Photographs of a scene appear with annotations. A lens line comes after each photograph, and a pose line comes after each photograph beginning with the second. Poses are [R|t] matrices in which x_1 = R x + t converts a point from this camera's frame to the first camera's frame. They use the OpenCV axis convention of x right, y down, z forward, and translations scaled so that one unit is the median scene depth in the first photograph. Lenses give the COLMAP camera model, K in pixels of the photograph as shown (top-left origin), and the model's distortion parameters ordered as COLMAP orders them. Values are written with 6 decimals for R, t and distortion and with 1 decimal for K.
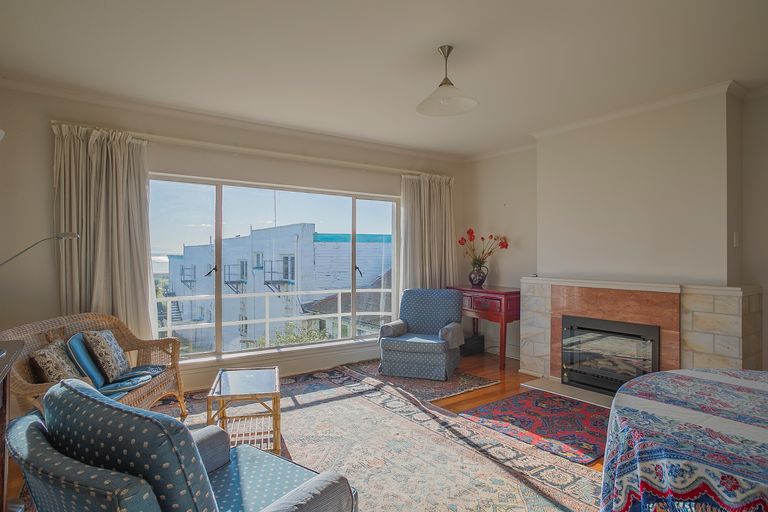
lens RADIAL K [[461.2, 0, 384.0], [0, 461.2, 256.0], [0, 0, 1]] dist [-0.000082, 0.000844]
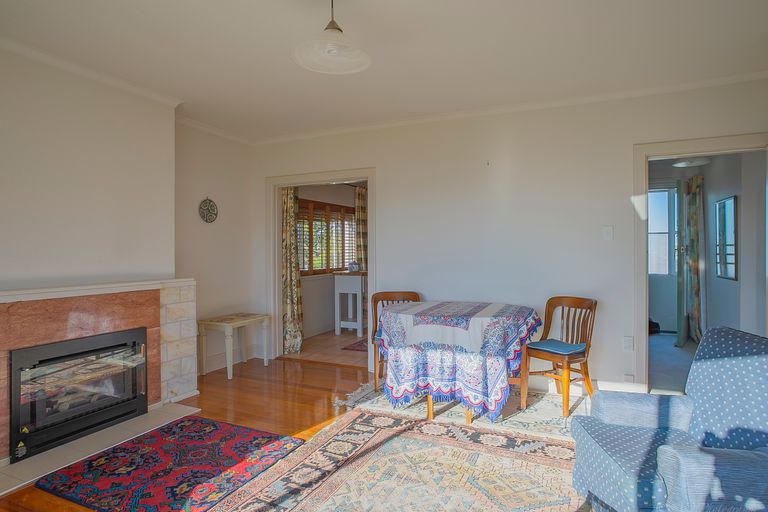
lens RADIAL K [[461.2, 0, 384.0], [0, 461.2, 256.0], [0, 0, 1]] dist [-0.000082, 0.000844]
pose [[-0.505977, -0.006929, 0.862519, -0.385598], [0.011719, 0.999820, 0.014907, -0.000301], [-0.862467, 0.017650, -0.505805, 0.881174]]
